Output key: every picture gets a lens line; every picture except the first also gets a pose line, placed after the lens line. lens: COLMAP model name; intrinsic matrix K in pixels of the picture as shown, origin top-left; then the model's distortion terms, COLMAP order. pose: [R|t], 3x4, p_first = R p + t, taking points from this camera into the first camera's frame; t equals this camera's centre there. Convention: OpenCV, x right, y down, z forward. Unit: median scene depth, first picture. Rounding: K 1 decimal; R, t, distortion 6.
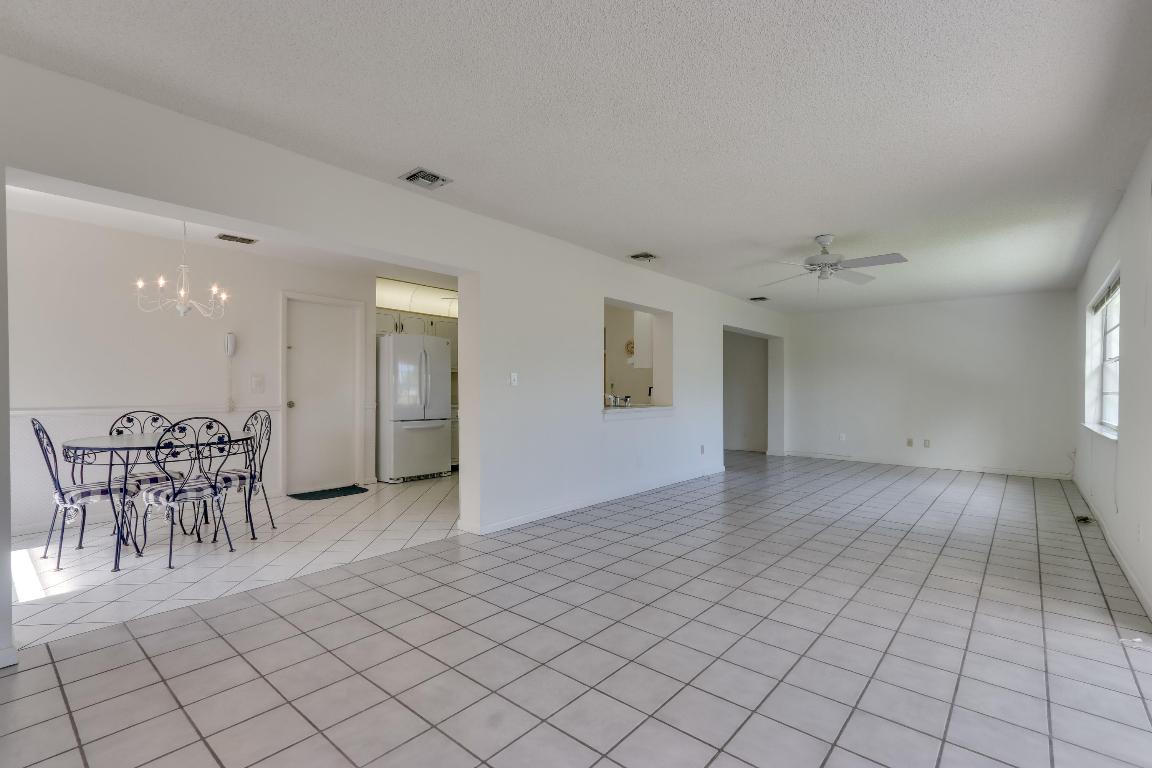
lens RADIAL K [[524.6, 0, 579.1], [0, 524.6, 388.0], [0, 0, 1]] dist [-0.004336, 0.005189]
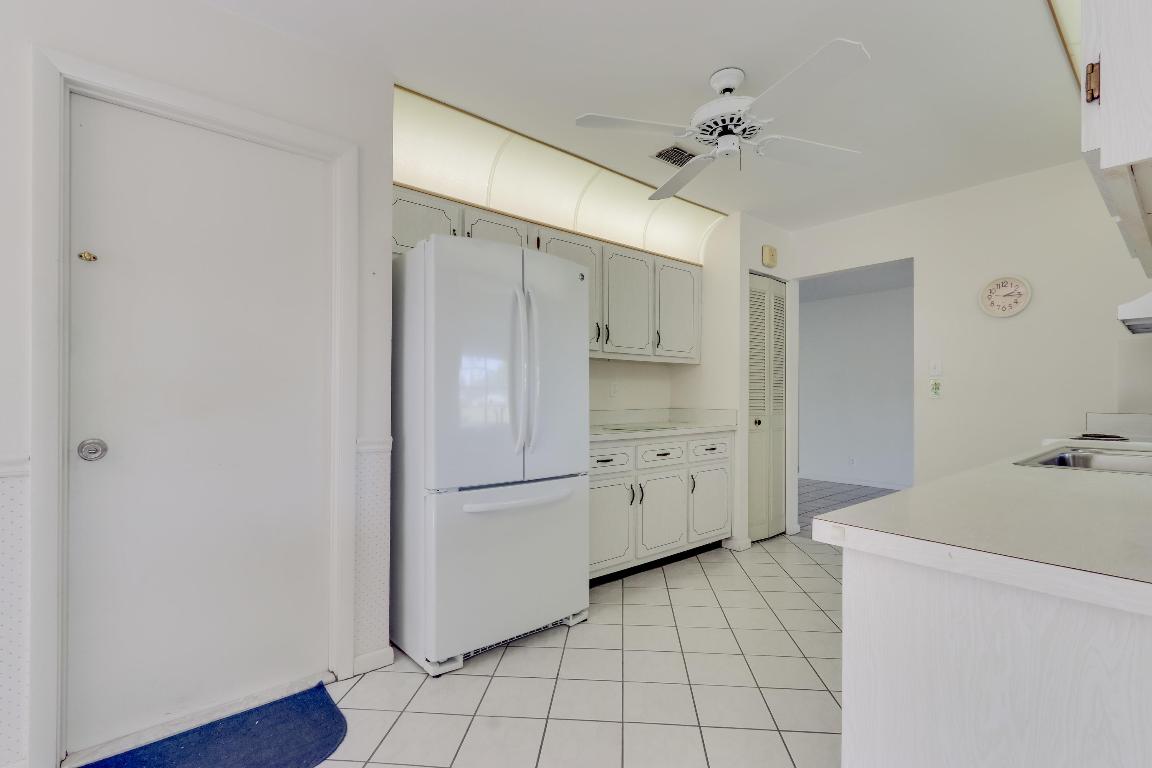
lens RADIAL K [[524.6, 0, 576.6], [0, 524.6, 392.1], [0, 0, 1]] dist [-0.004336, 0.005189]
pose [[0.986485, -0.001502, -0.163843, -0.201388], [0.000268, 0.999971, -0.007553, 0.001189], [0.163850, 0.007407, 0.986457, 0.654795]]
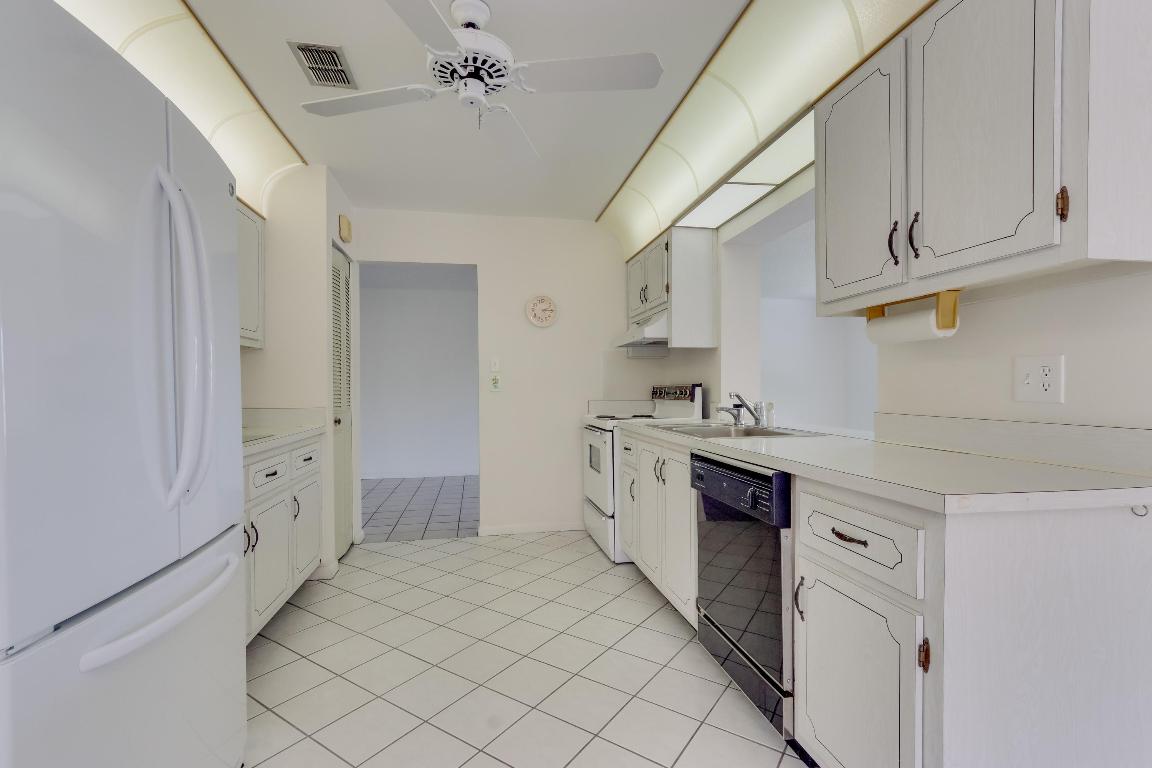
lens RADIAL K [[524.6, 0, 577.7], [0, 524.6, 391.3], [0, 0, 1]] dist [-0.004336, 0.005189]
pose [[0.630508, -0.008516, 0.776136, -0.375394], [0.006208, 0.999963, 0.005929, 0.000470], [-0.776158, 0.001080, 0.630538, 0.804469]]
